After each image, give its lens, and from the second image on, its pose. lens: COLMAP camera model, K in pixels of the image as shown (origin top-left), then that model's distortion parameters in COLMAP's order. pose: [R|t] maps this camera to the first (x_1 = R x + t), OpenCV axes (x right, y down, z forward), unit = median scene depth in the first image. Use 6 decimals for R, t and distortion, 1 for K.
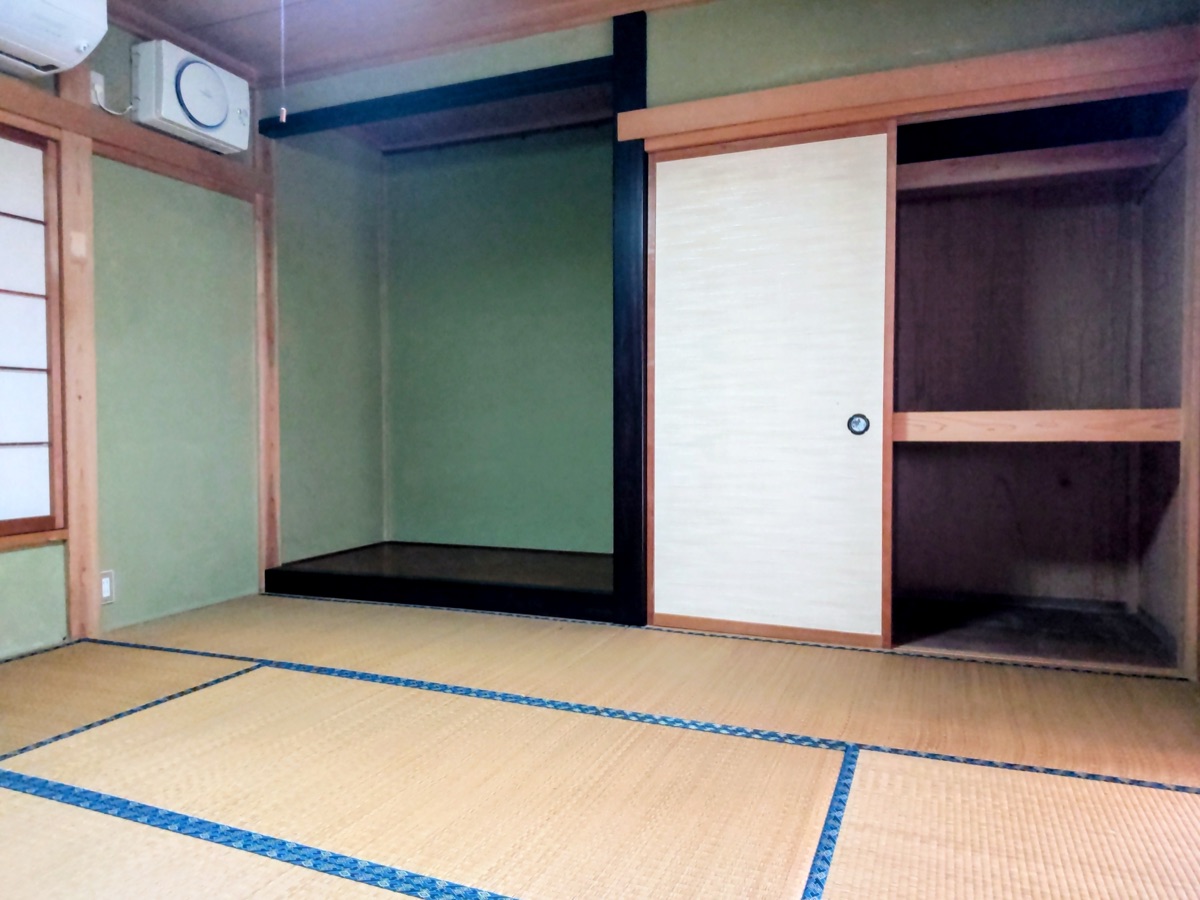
lens RADIAL K [[847.9, 0, 600.0], [0, 847.9, 450.0], [0, 0, 1]] dist [-0.001034, -0.001971]
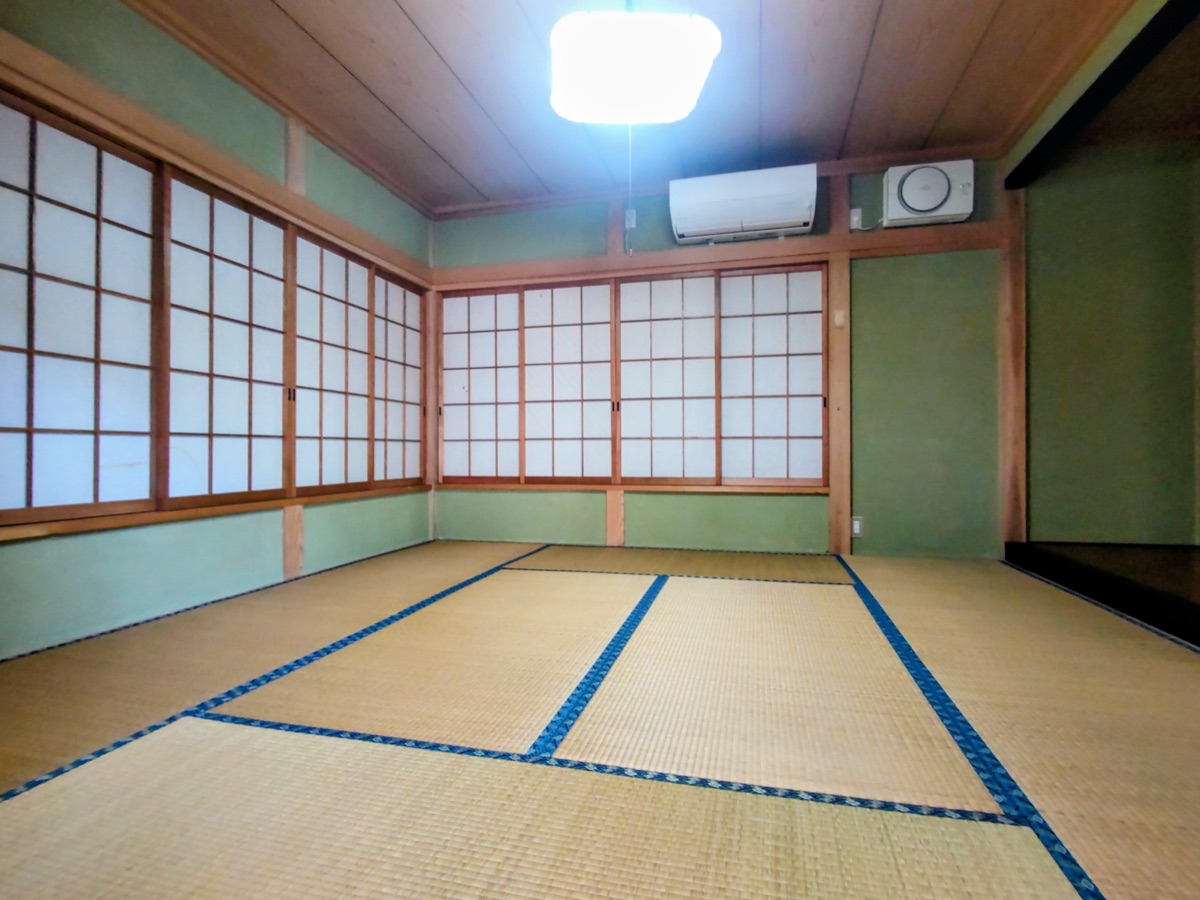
lens RADIAL K [[602.8, 0, 600.0], [0, 602.8, 450.0], [0, 0, 1]] dist [0.001875, -0.000550]
pose [[0.141277, 0.003199, -0.989965, 0.485918], [-0.026678, 0.999644, -0.000577, 0.030701], [0.989611, 0.026492, 0.141312, 0.364211]]
